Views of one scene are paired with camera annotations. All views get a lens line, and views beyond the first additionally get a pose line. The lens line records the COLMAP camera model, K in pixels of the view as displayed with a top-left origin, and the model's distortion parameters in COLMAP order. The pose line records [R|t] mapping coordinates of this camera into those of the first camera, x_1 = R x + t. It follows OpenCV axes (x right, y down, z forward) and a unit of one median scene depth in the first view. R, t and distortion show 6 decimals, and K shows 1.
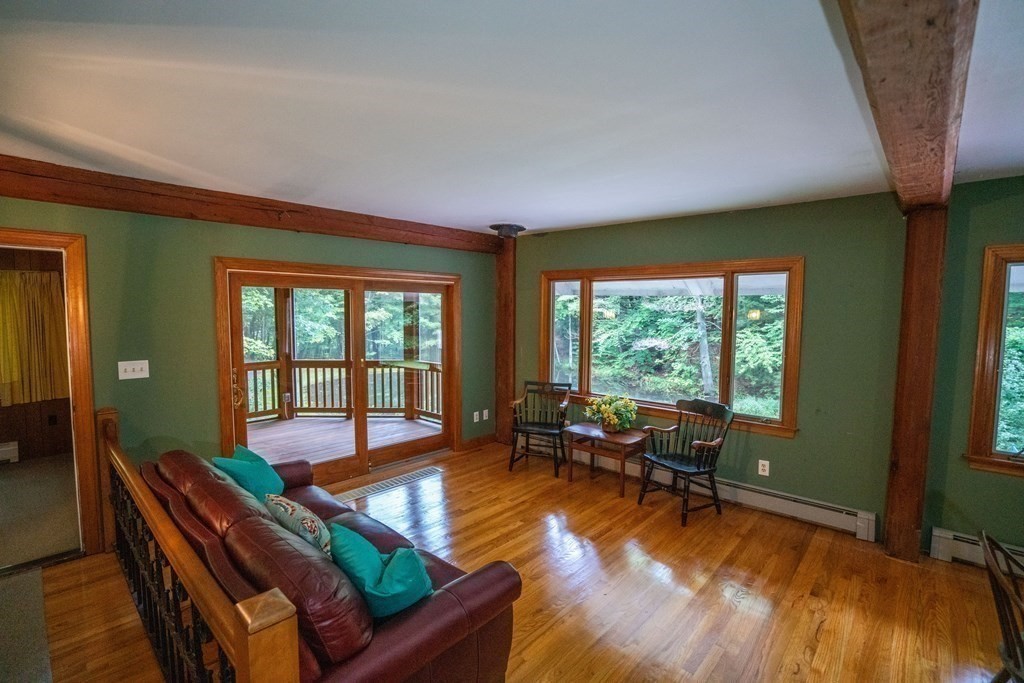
lens RADIAL K [[471.6, 0, 508.2], [0, 471.6, 339.9], [0, 0, 1]] dist [-0.060463, 0.021514]
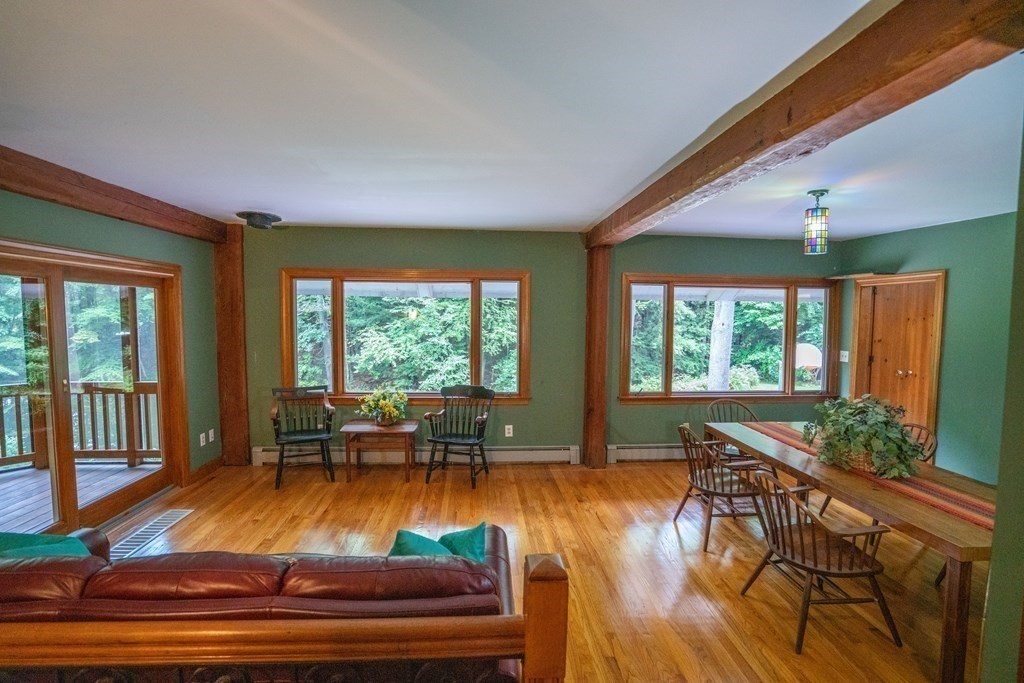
lens RADIAL K [[471.6, 0, 508.2], [0, 471.6, 339.9], [0, 0, 1]] dist [-0.060463, 0.021514]
pose [[0.688559, -0.042637, 0.723926, -0.297982], [0.044237, 0.998881, 0.016755, -0.001002], [-0.723830, 0.020488, 0.689674, 0.060511]]
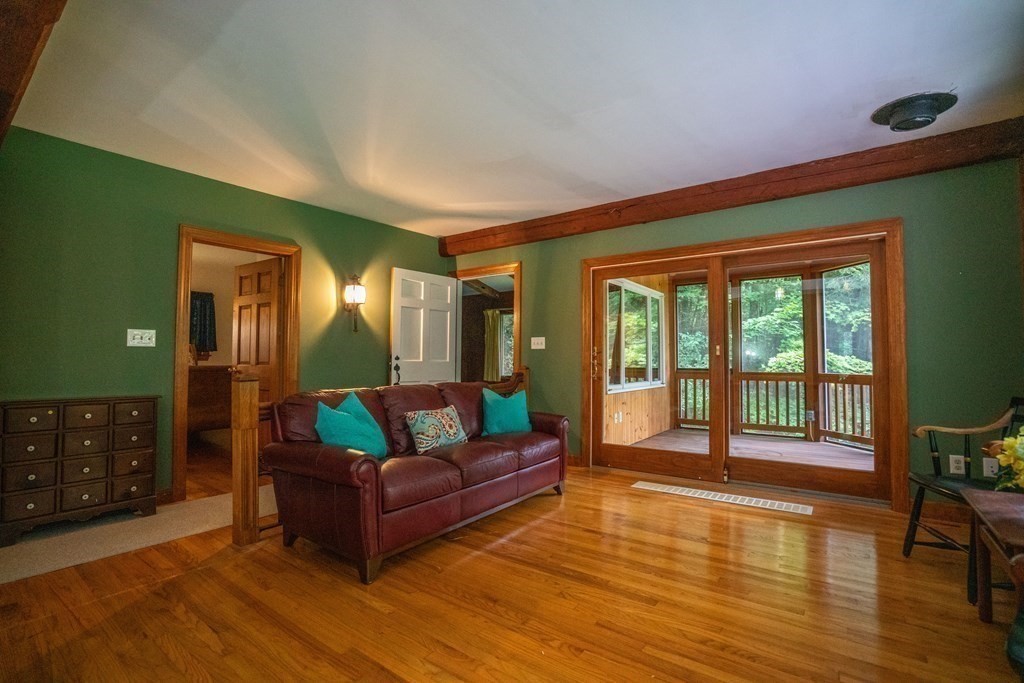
lens RADIAL K [[471.6, 0, 508.2], [0, 471.6, 339.9], [0, 0, 1]] dist [-0.060463, 0.021514]
pose [[0.102320, -0.046792, -0.993650, 0.443623], [-0.065282, 0.996424, -0.053645, 0.088449], [0.992607, 0.070357, 0.098899, 0.456703]]
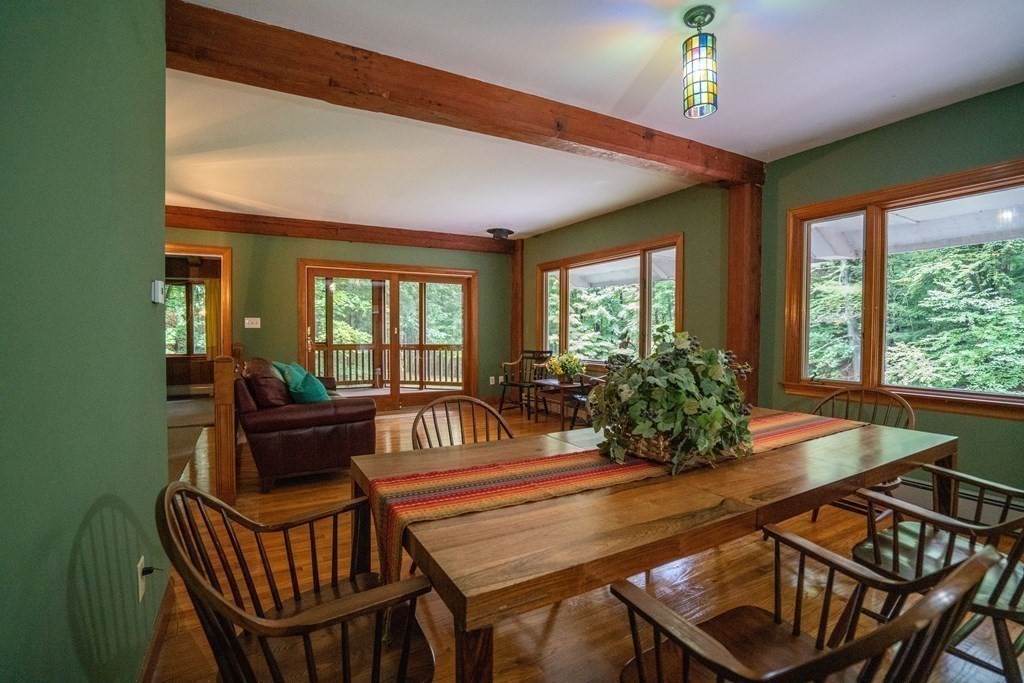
lens RADIAL K [[471.6, 0, 508.2], [0, 471.6, 339.9], [0, 0, 1]] dist [-0.060463, 0.021514]
pose [[0.948457, -0.001906, -0.316901, 0.414301], [-0.013801, 0.998785, -0.047312, 0.123411], [0.316606, 0.049247, 0.947278, -0.228074]]
